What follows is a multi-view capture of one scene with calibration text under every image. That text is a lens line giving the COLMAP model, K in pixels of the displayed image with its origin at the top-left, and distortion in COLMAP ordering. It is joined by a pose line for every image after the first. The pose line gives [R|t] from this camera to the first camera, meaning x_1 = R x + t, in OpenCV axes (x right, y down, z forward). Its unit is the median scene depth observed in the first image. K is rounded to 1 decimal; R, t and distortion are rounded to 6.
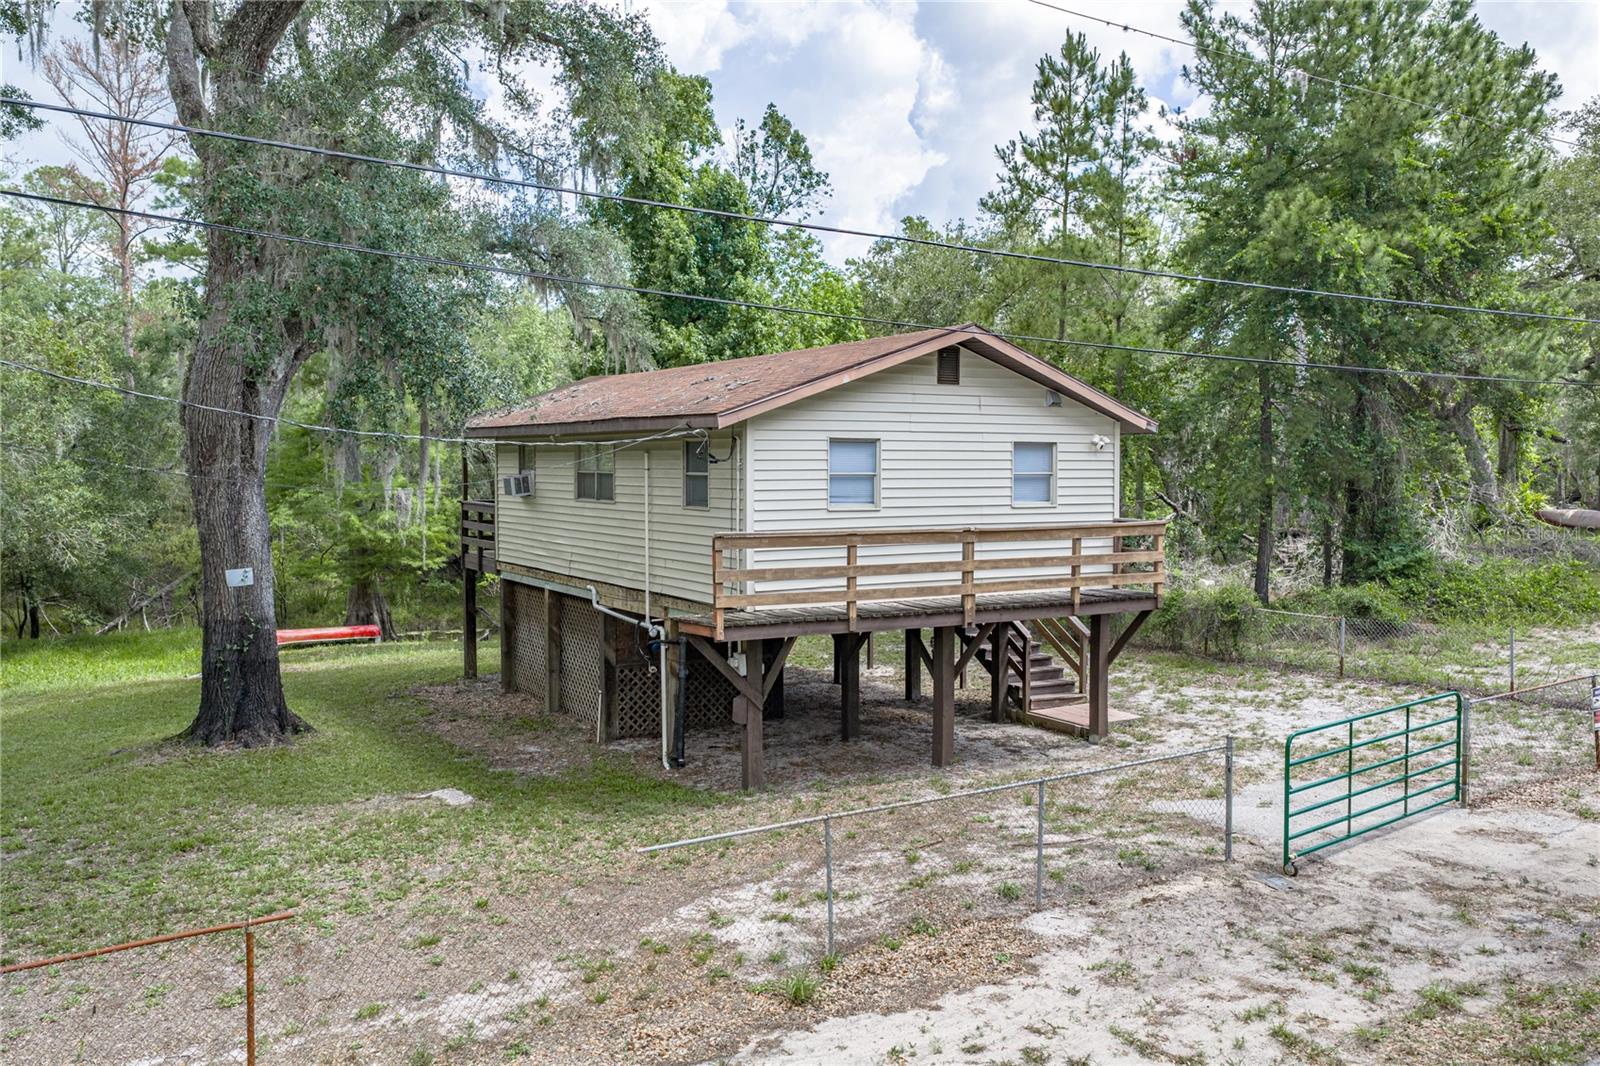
lens RADIAL K [[1323.2, 0, 800.3], [0, 1323.2, 529.9], [0, 0, 1]] dist [0.042644, -0.019295]
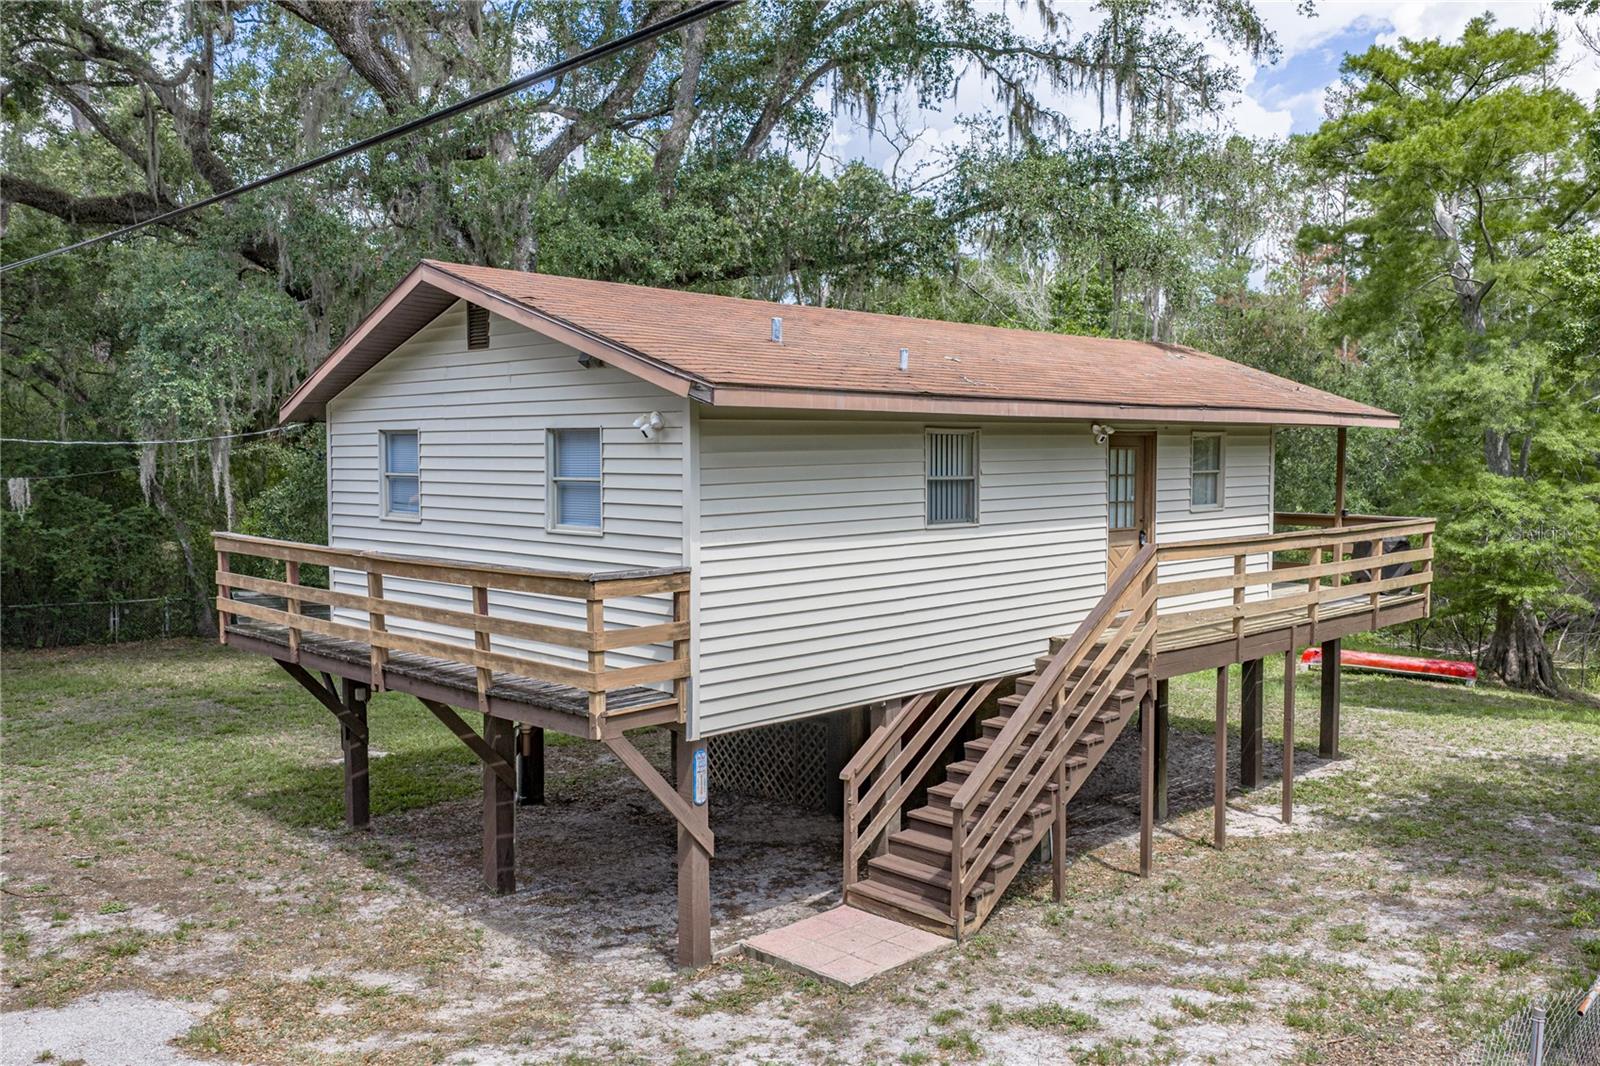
lens RADIAL K [[1323.2, 0, 800.1], [0, 1323.2, 533.9], [0, 0, 1]] dist [0.042644, -0.019295]
pose [[0.240573, 0.056096, -0.969009, 0.836303], [-0.048729, 0.997768, 0.045663, -0.052958], [0.969407, 0.036233, 0.242770, 0.997284]]
